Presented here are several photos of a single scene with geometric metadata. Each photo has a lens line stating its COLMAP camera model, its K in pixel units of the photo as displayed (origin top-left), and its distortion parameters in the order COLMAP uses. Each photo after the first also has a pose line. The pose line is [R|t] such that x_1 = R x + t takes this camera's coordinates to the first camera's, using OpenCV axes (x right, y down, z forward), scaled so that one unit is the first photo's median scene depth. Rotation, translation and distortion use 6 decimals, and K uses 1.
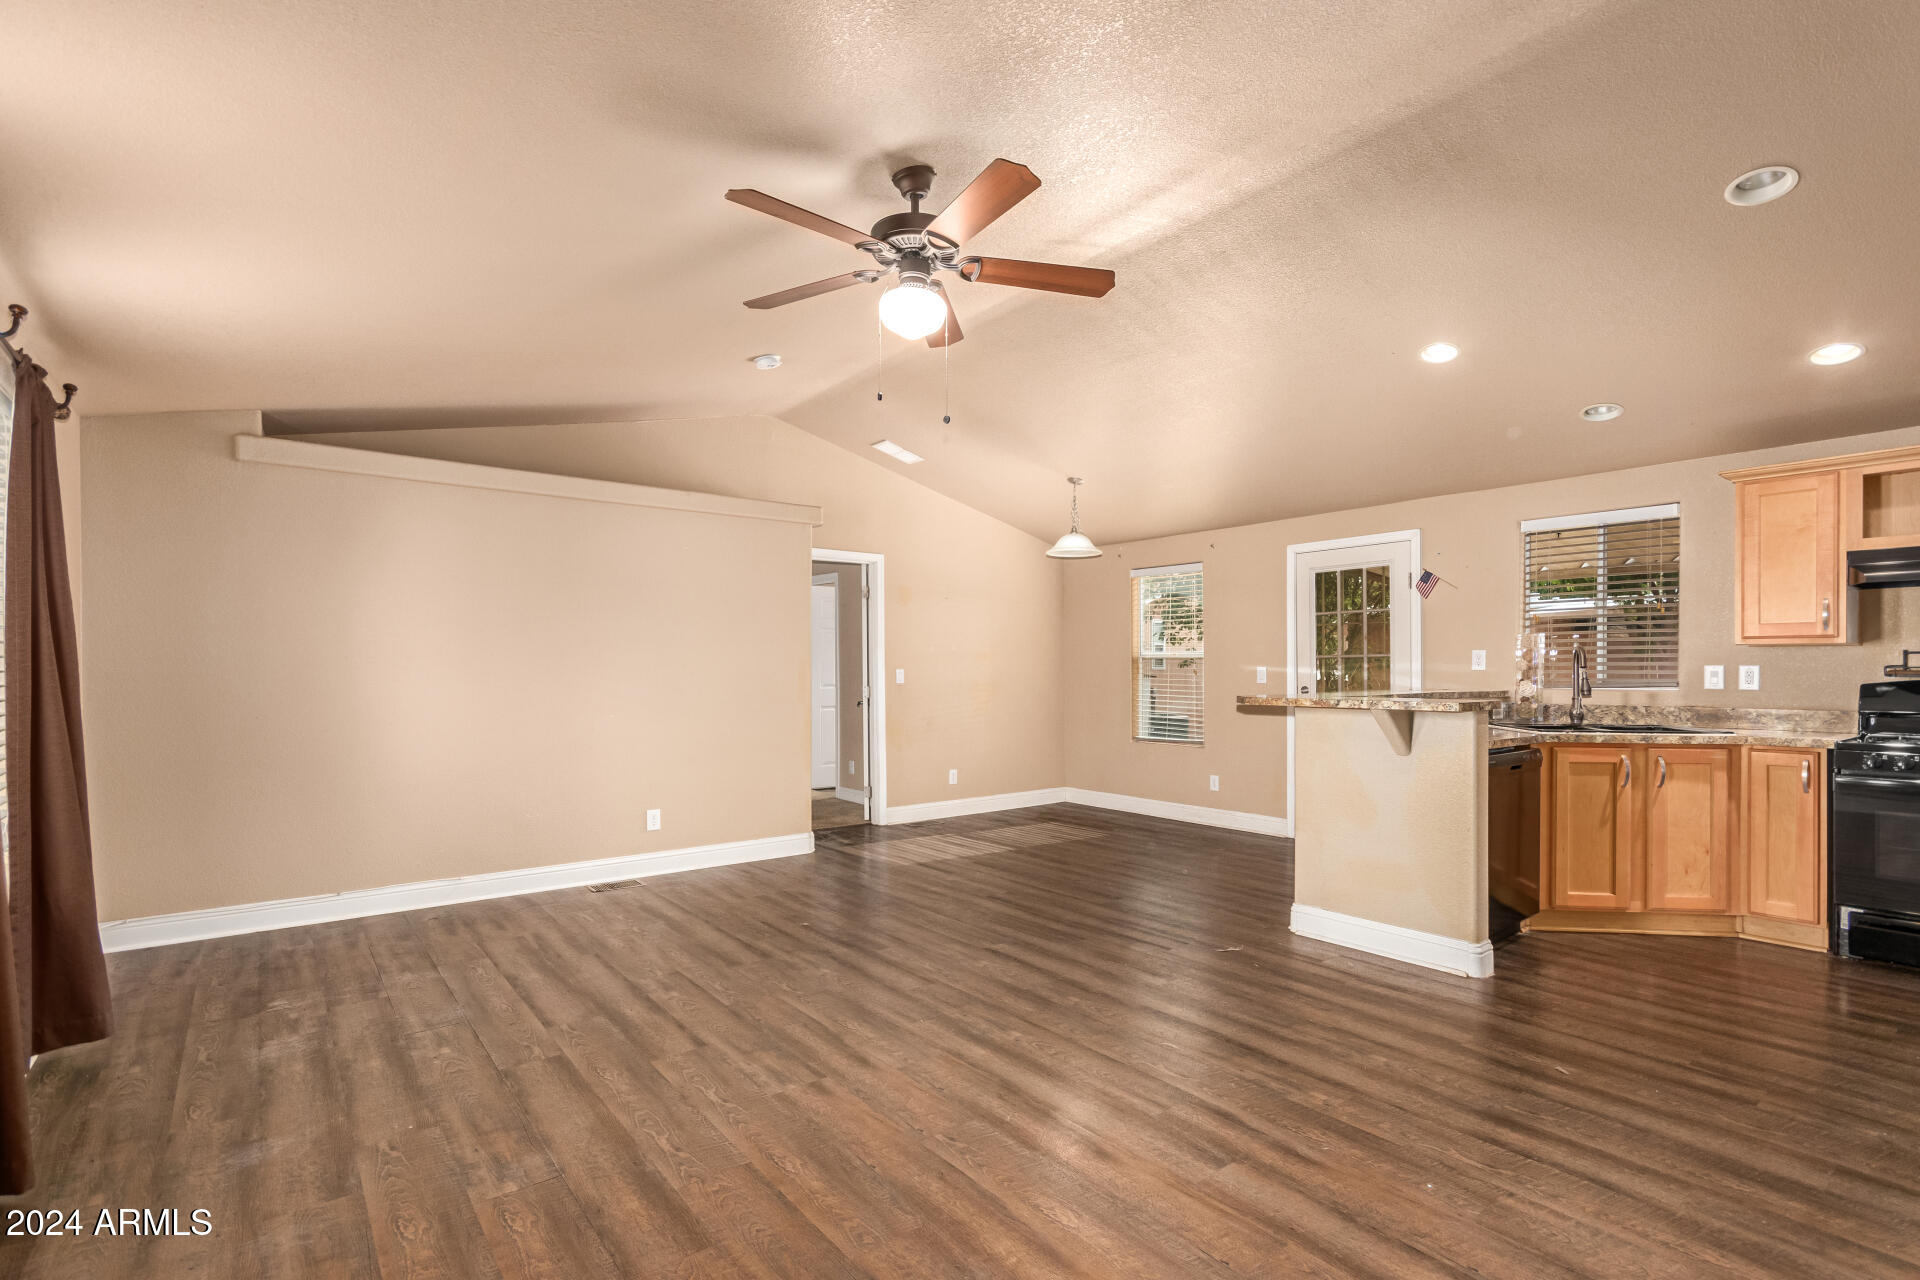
lens RADIAL K [[899.7, 0, 970.0], [0, 899.7, 678.8], [0, 0, 1]] dist [0.001426, 0.000093]
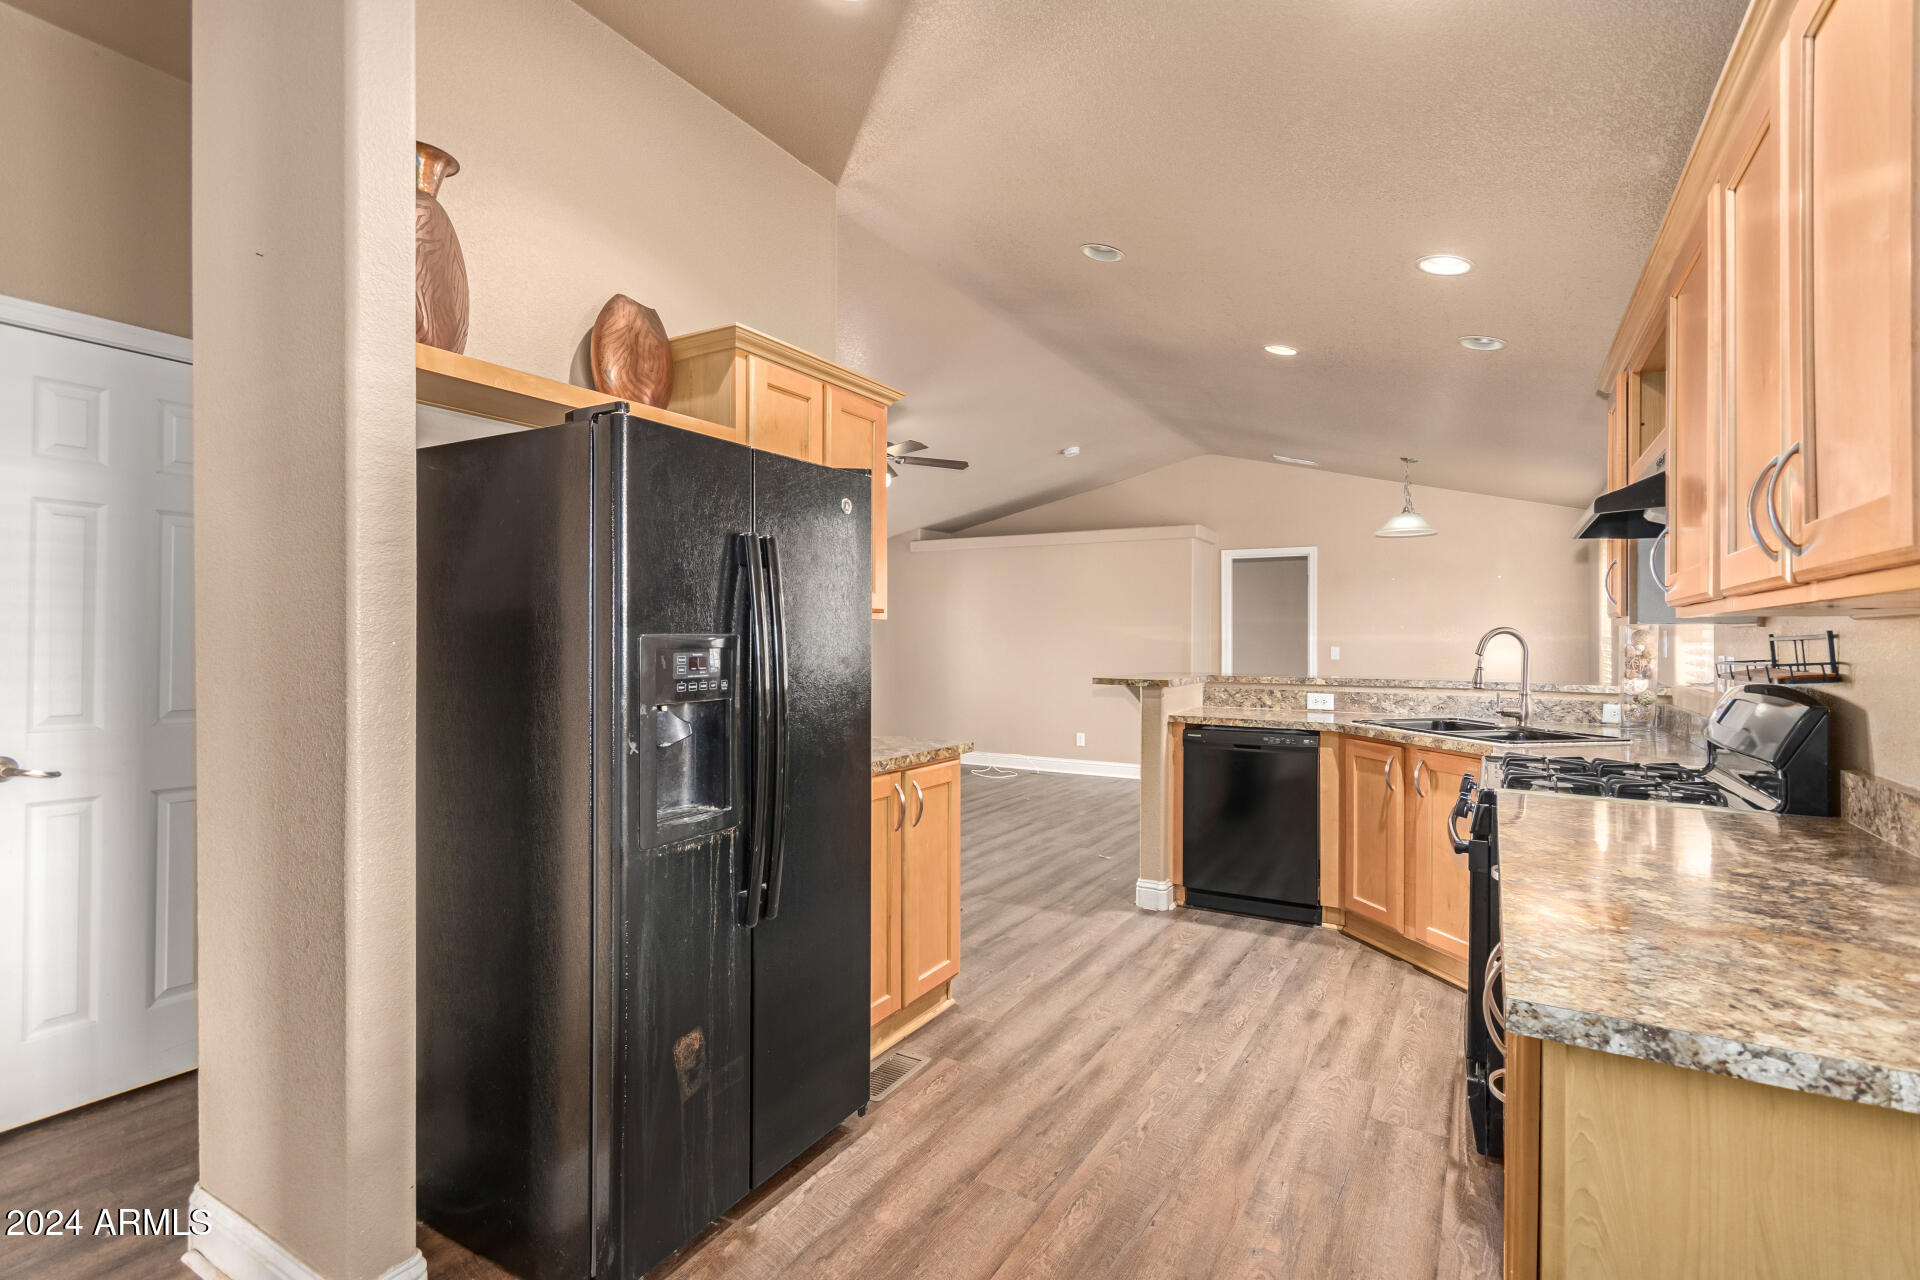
lens RADIAL K [[898.7, 0, 958.4], [0, 898.7, 624.7], [0, 0, 1]] dist [0.000360, -0.000218]
pose [[0.351660, -0.014323, -0.936018, 1.453884], [-0.012463, 0.999723, -0.019981, -0.018997], [0.936045, 0.018692, 0.351384, 0.300566]]
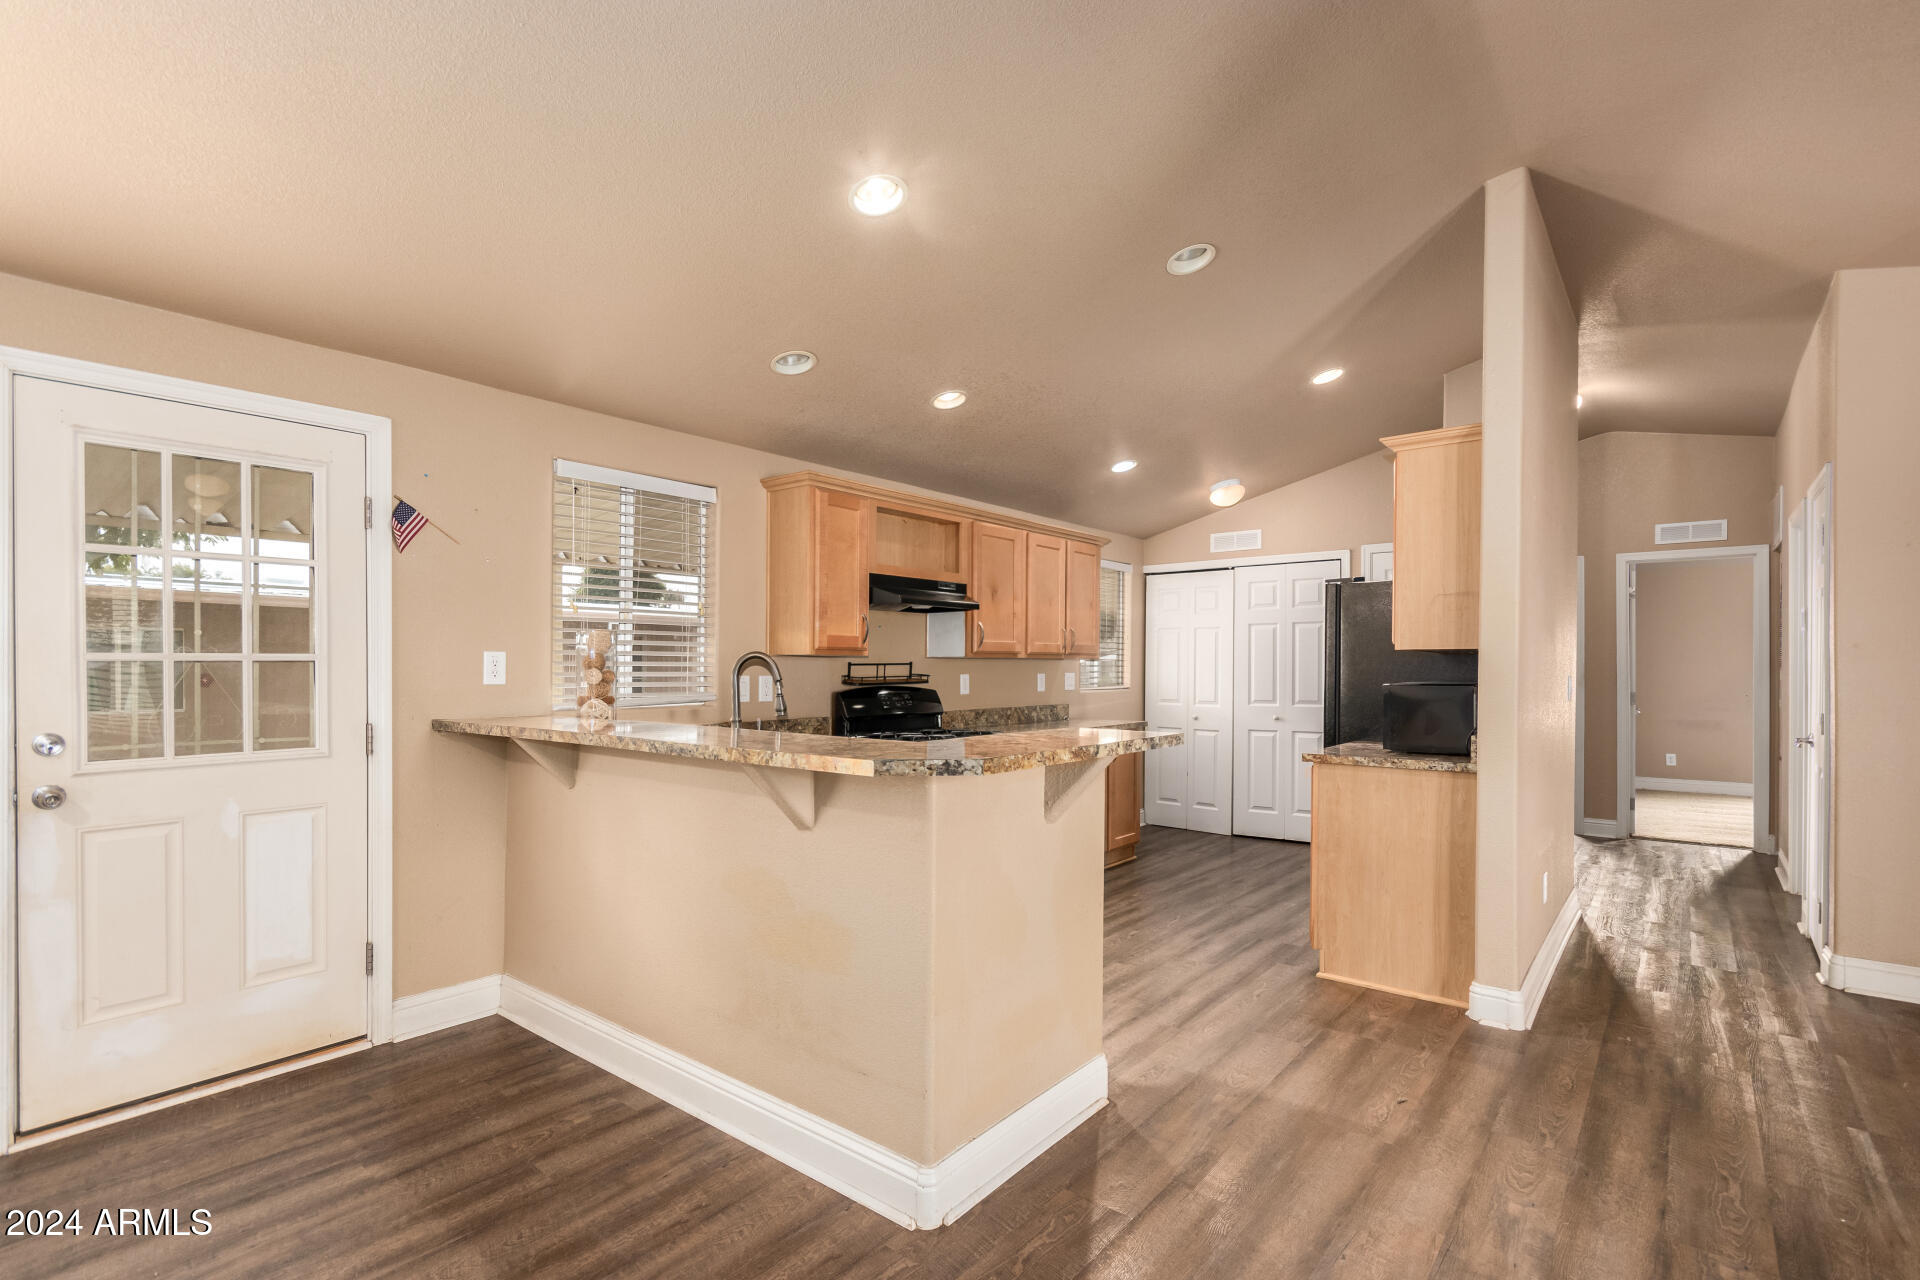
lens RADIAL K [[899.7, 0, 970.0], [0, 899.7, 678.8], [0, 0, 1]] dist [0.001426, 0.000093]
pose [[-0.218227, -0.012572, 0.975817, -0.129956], [0.009118, 0.999847, 0.014921, -0.027354], [-0.975855, 0.012154, -0.218079, 1.137813]]
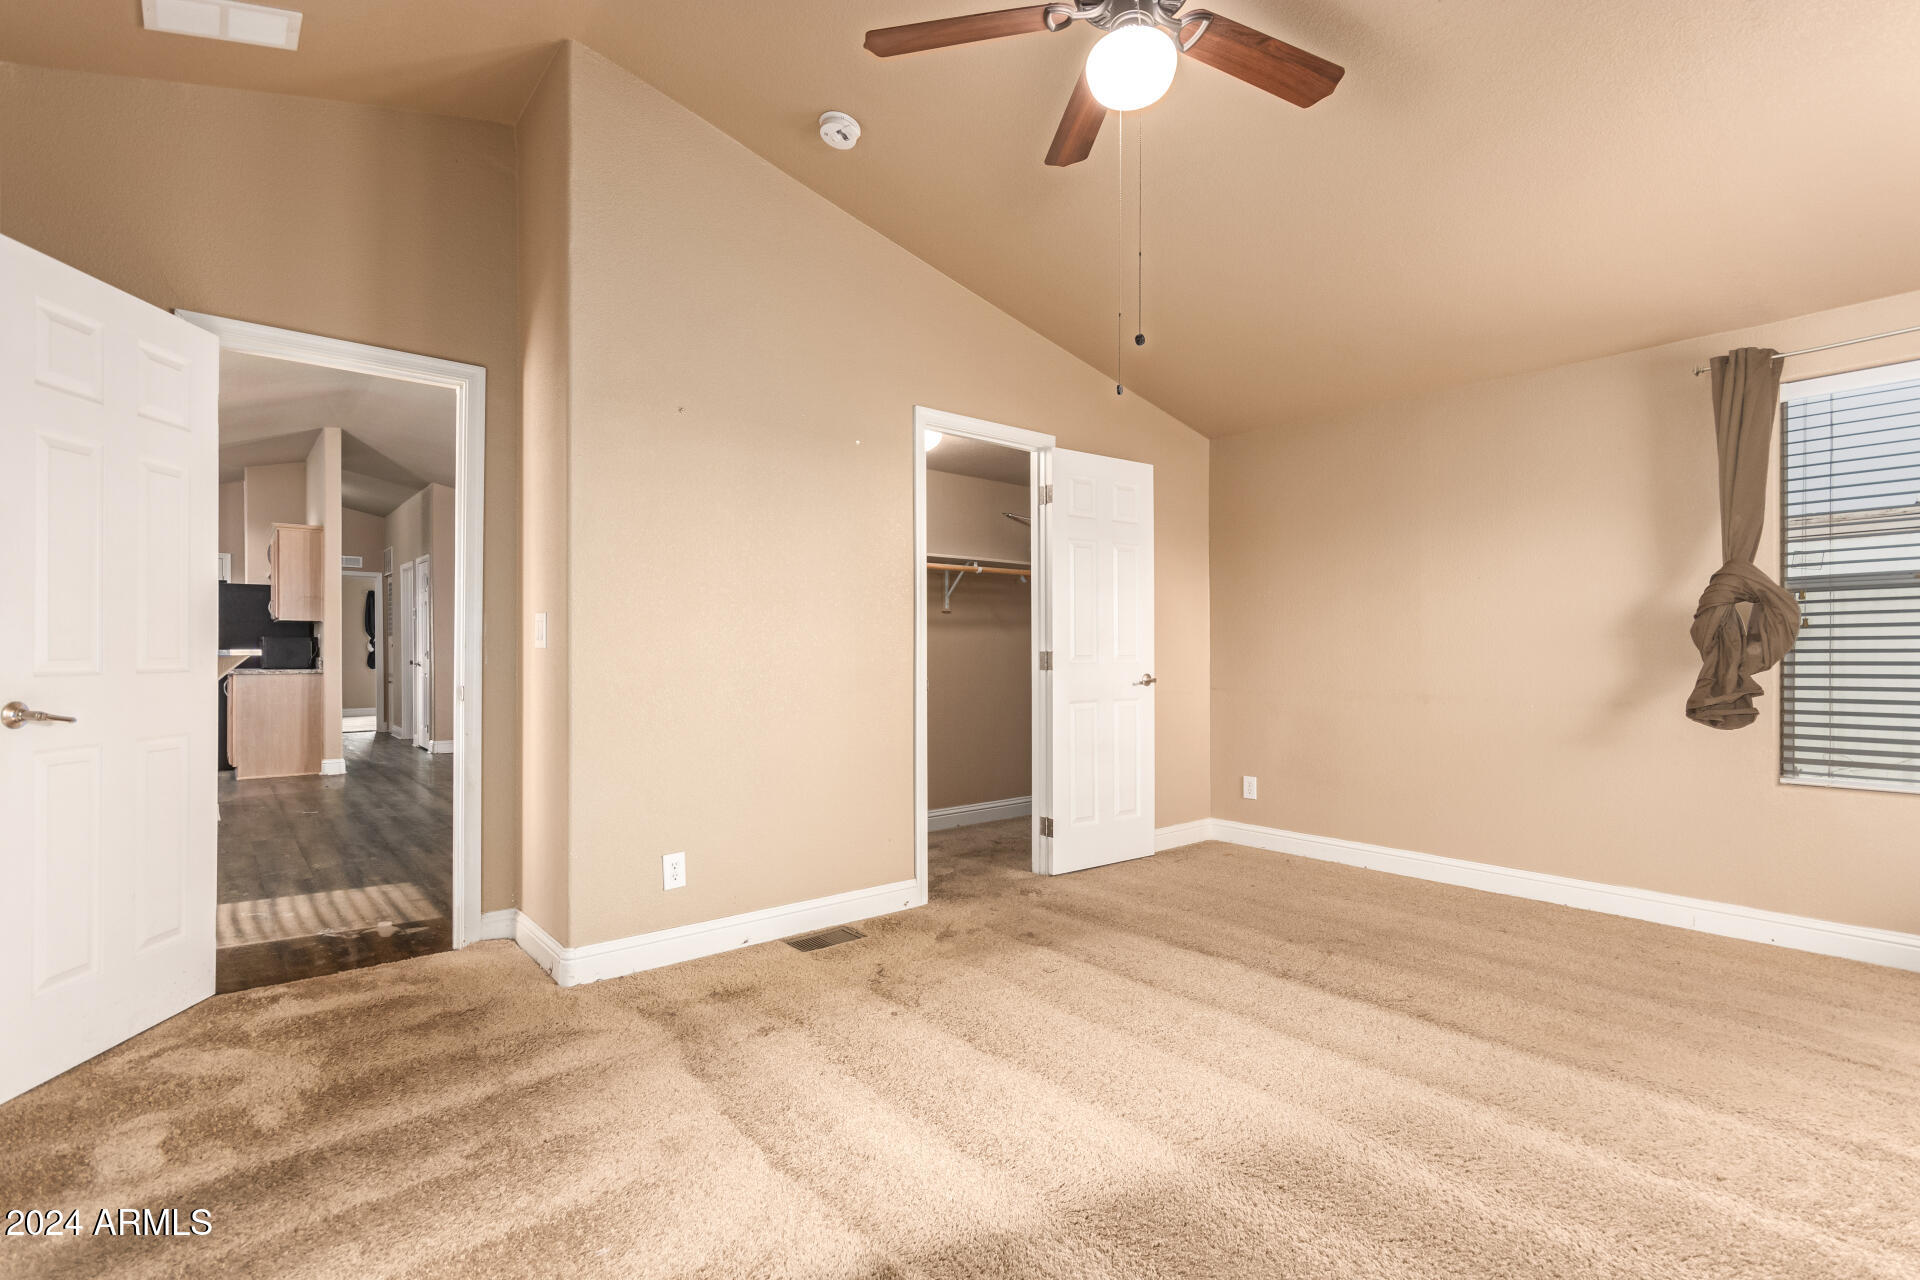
lens RADIAL K [[916.0, 0, 966.6], [0, 916.0, 655.9], [0, 0, 1]] dist [0.001365, -0.000071]
pose [[-0.999762, -0.001323, -0.021755, -0.818571], [-0.001606, 0.999914, 0.013005, 0.012392], [0.021736, 0.013037, -0.999679, 2.602147]]
